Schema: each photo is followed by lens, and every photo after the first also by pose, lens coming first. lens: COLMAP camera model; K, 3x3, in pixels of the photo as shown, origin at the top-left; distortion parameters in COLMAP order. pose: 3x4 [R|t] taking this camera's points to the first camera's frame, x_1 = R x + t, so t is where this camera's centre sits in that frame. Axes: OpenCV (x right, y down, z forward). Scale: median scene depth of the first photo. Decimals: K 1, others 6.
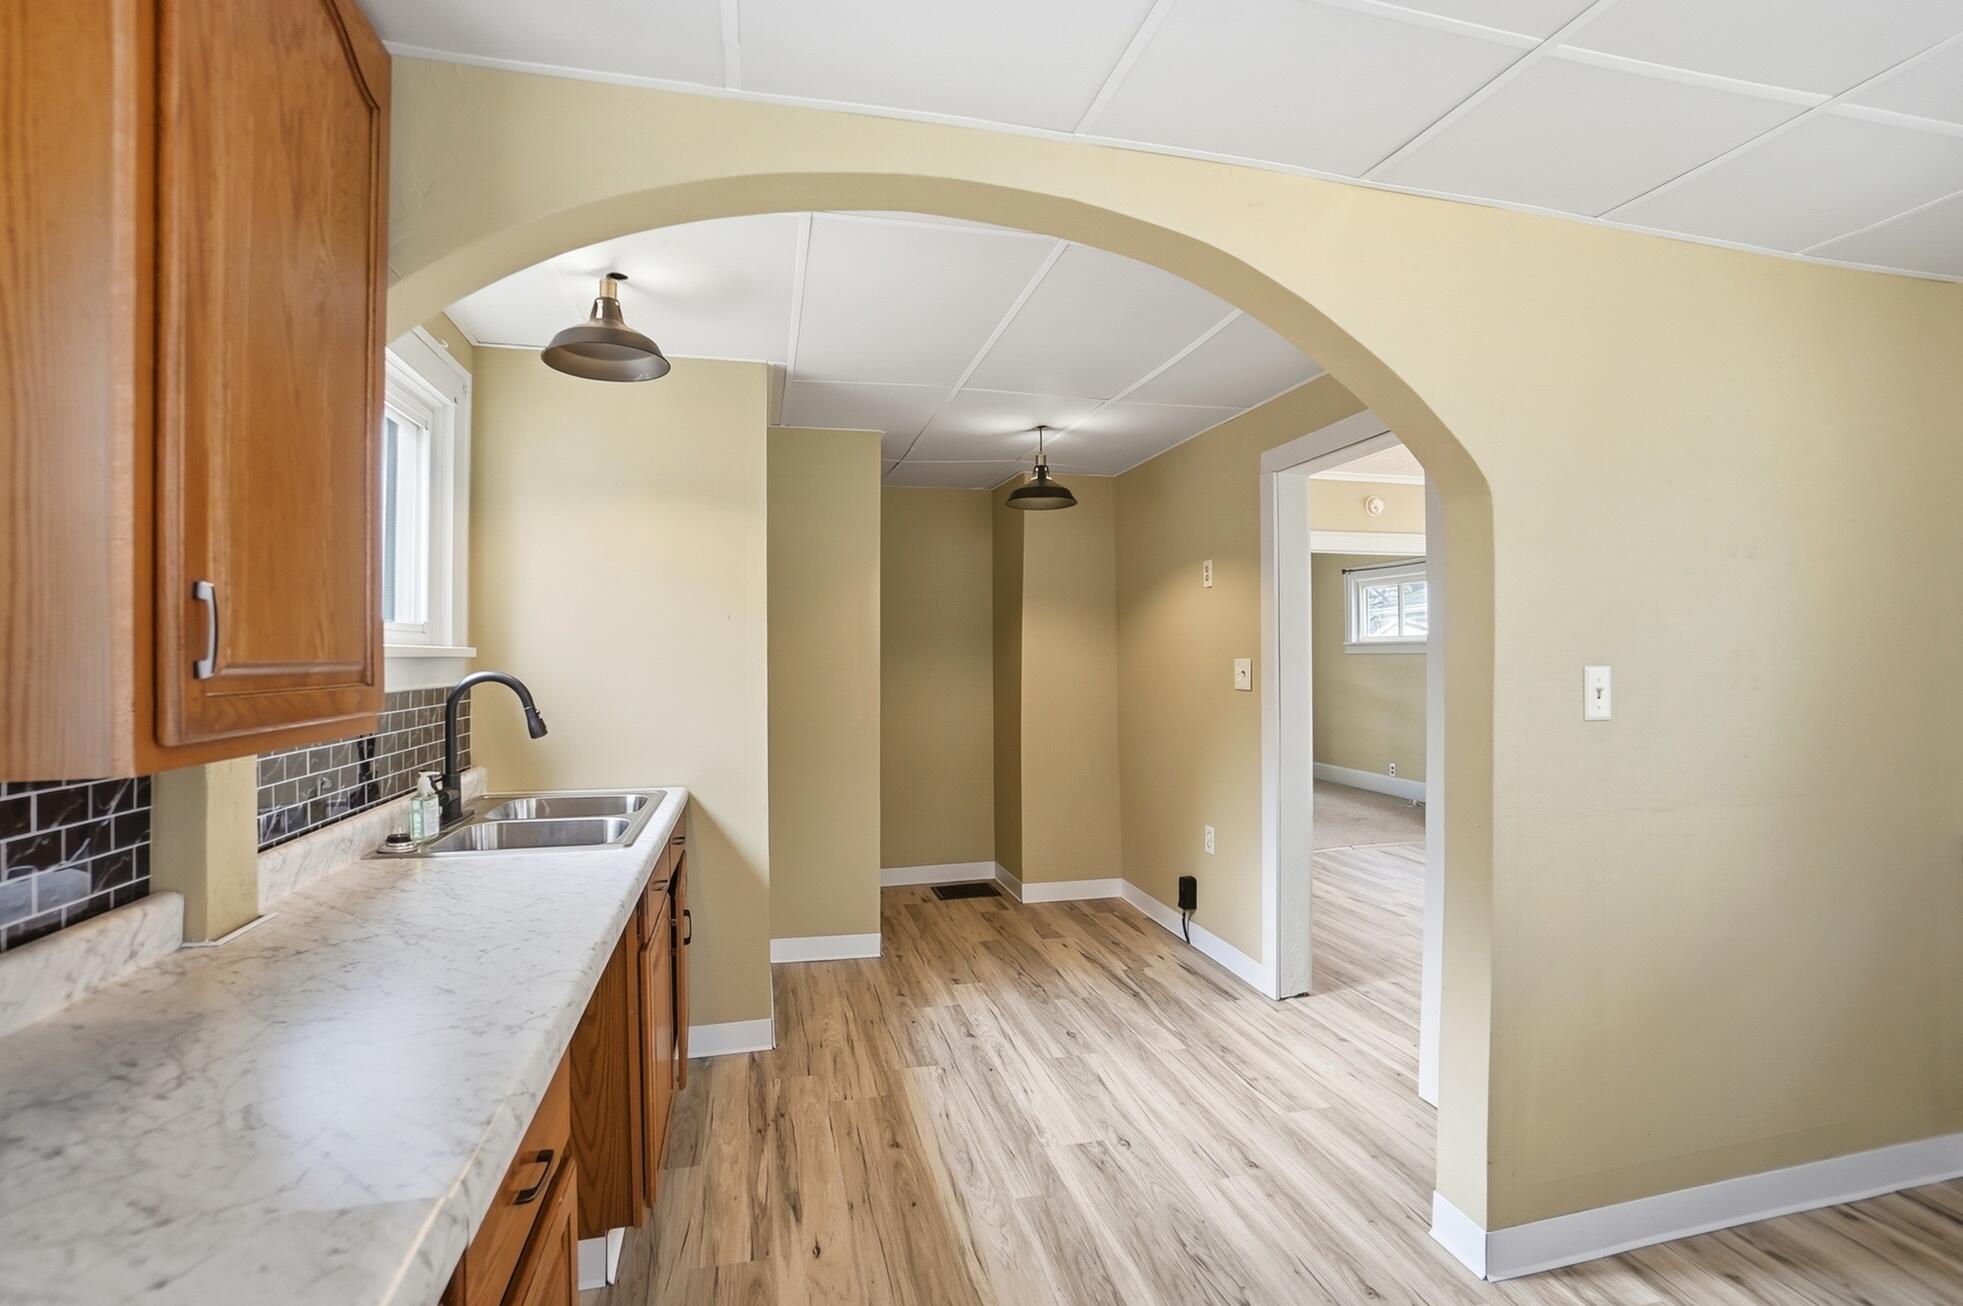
lens RADIAL K [[887.9, 0, 973.7], [0, 887.9, 658.2], [0, 0, 1]] dist [-0.065466, 0.024415]
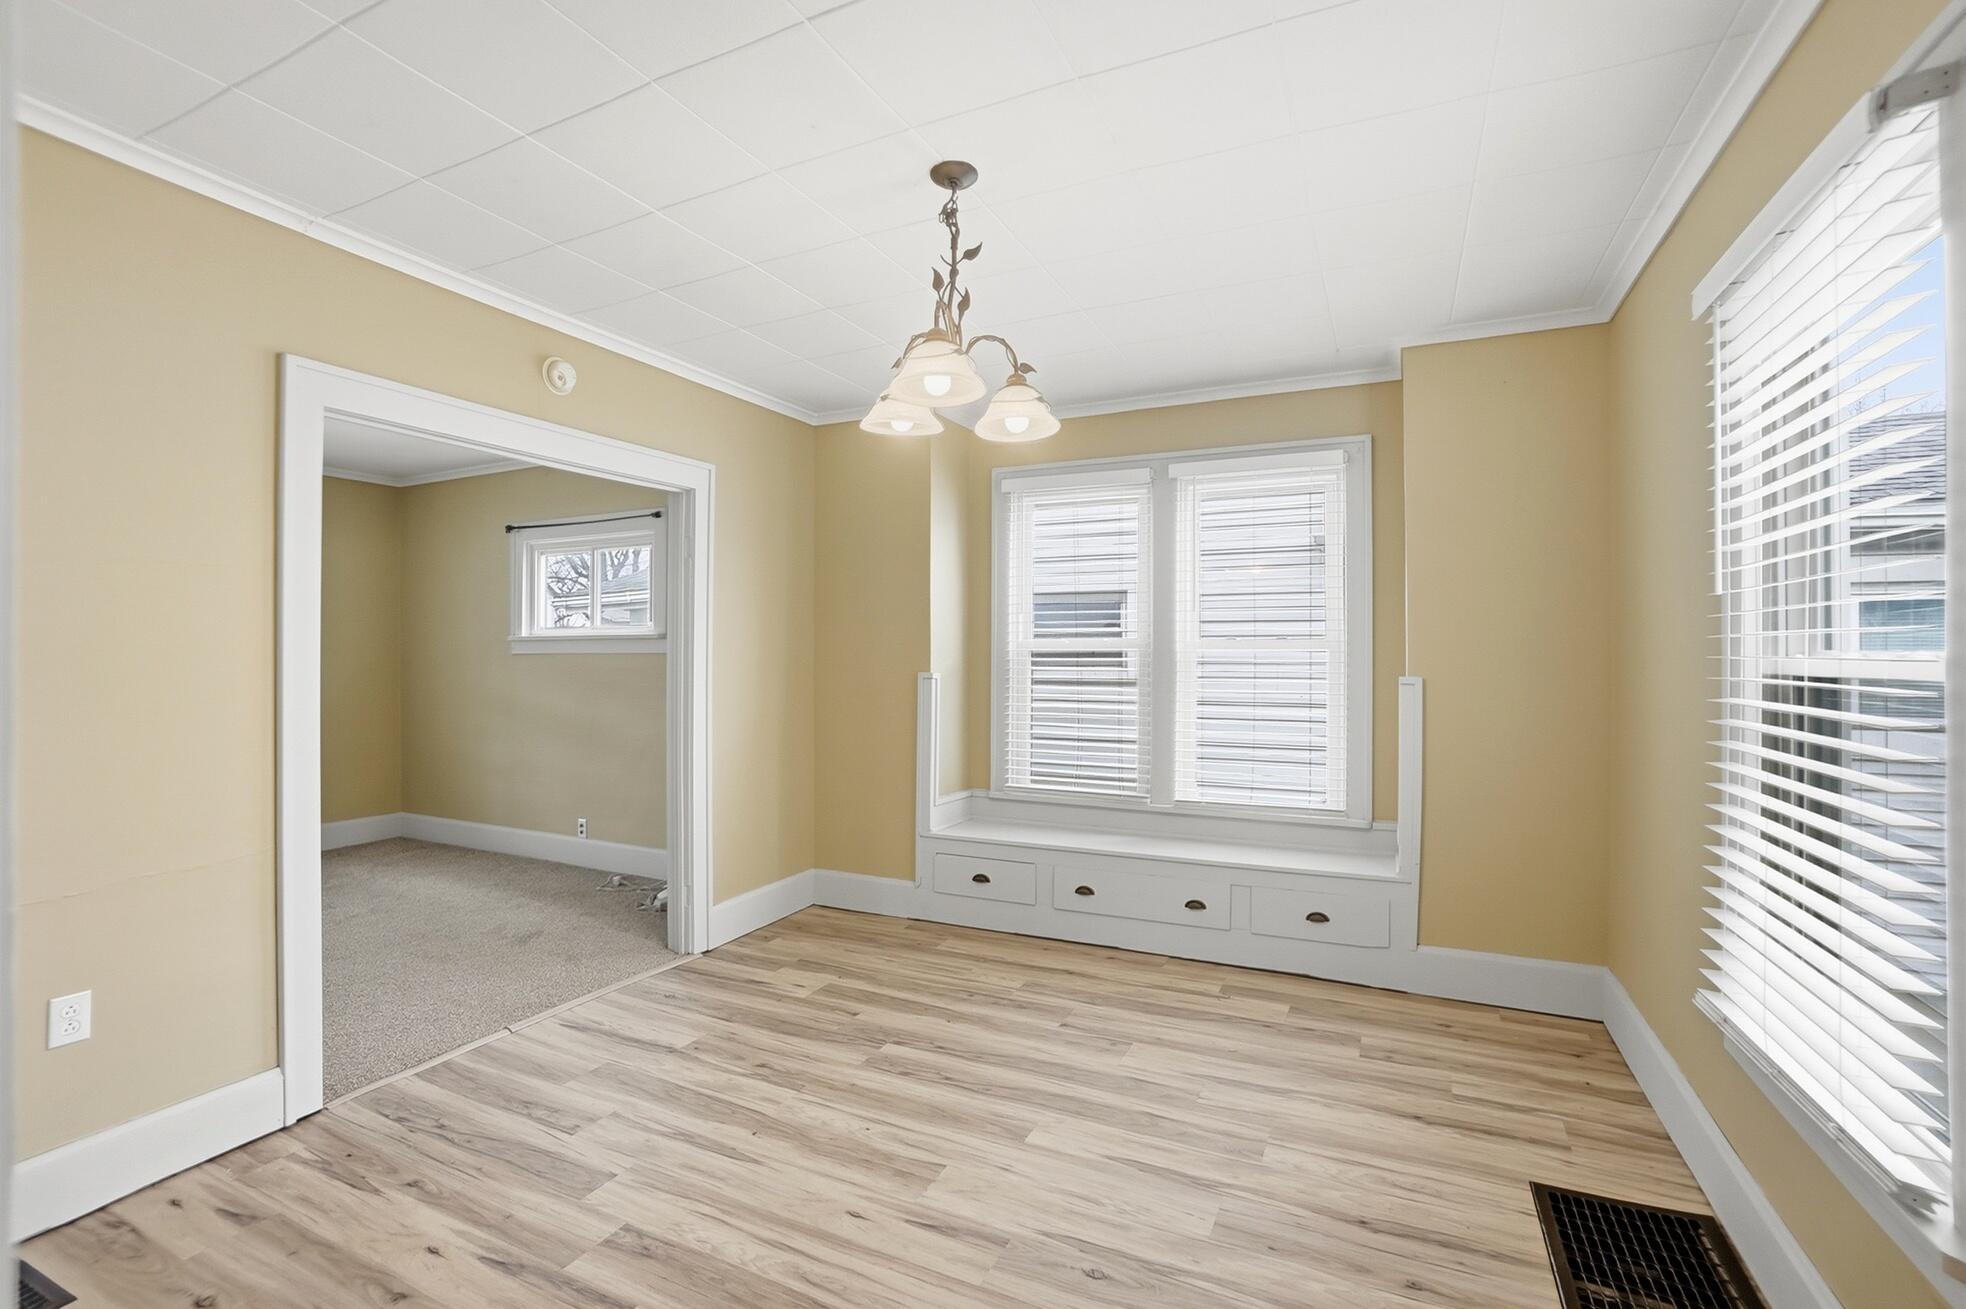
lens RADIAL K [[884.4, 0, 981.4], [0, 884.4, 649.2], [0, 0, 1]] dist [-0.064431, 0.024332]
pose [[0.638136, 0.010978, 0.769846, 0.546376], [0.000632, 0.999891, -0.014782, 0.003625], [-0.769924, 0.009919, 0.638059, 1.169959]]
